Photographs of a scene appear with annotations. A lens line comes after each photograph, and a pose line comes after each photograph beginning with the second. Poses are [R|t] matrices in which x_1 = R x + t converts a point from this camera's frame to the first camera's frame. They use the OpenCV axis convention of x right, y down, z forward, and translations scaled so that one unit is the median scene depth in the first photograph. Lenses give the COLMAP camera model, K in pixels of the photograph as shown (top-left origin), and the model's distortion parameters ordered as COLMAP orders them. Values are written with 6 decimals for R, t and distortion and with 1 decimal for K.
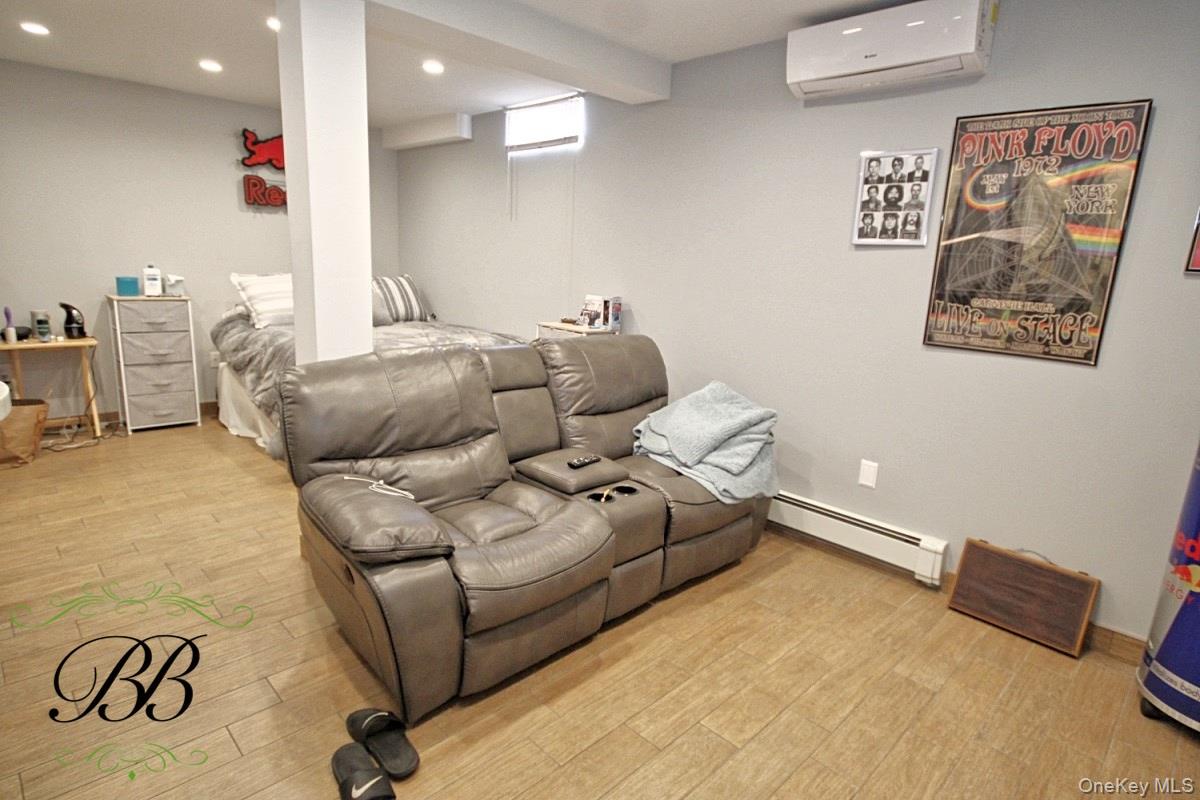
lens RADIAL K [[646.0, 0, 600.5], [0, 646.0, 399.0], [0, 0, 1]] dist [-0.000809, 0.000219]
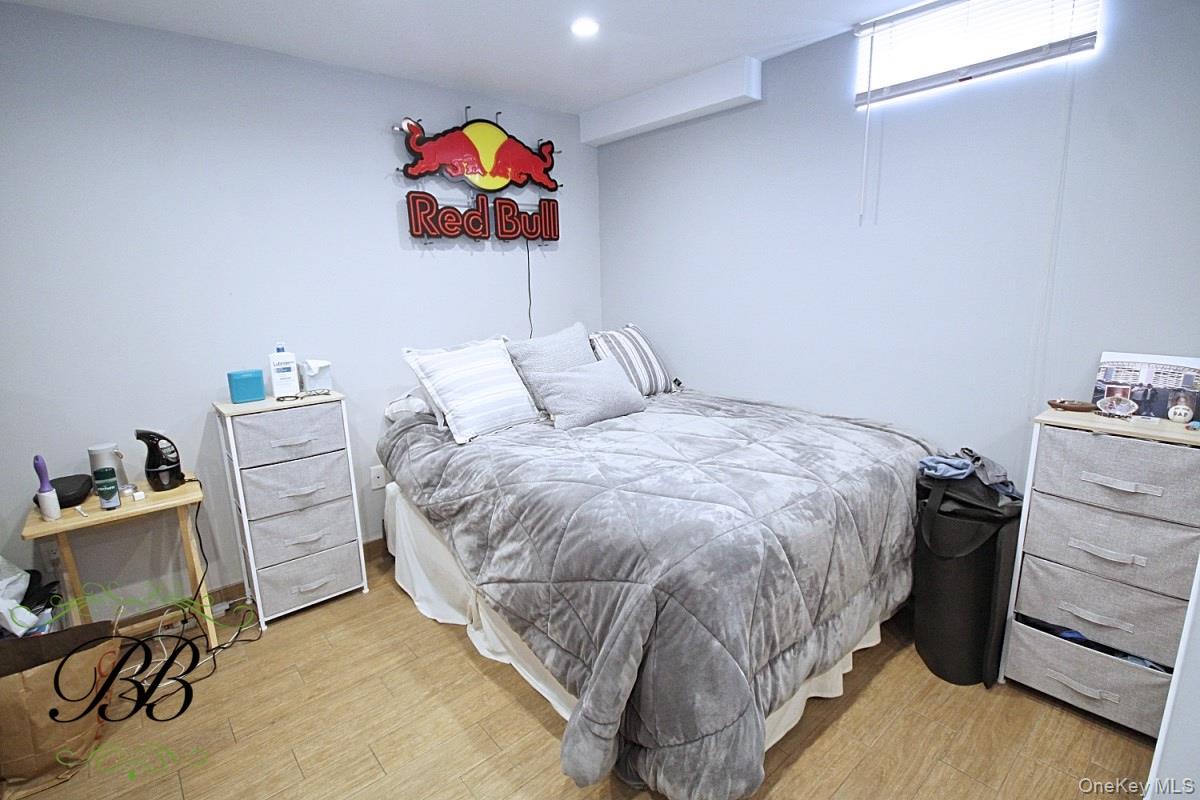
lens RADIAL K [[576.8, 0, 600.3], [0, 576.8, 400.6], [0, 0, 1]] dist [0.004212, 0.000130]
pose [[0.994565, -0.060868, -0.084468, -0.351526], [0.060652, 0.998146, -0.005117, -0.135338], [0.084623, -0.000034, 0.996413, 0.480419]]
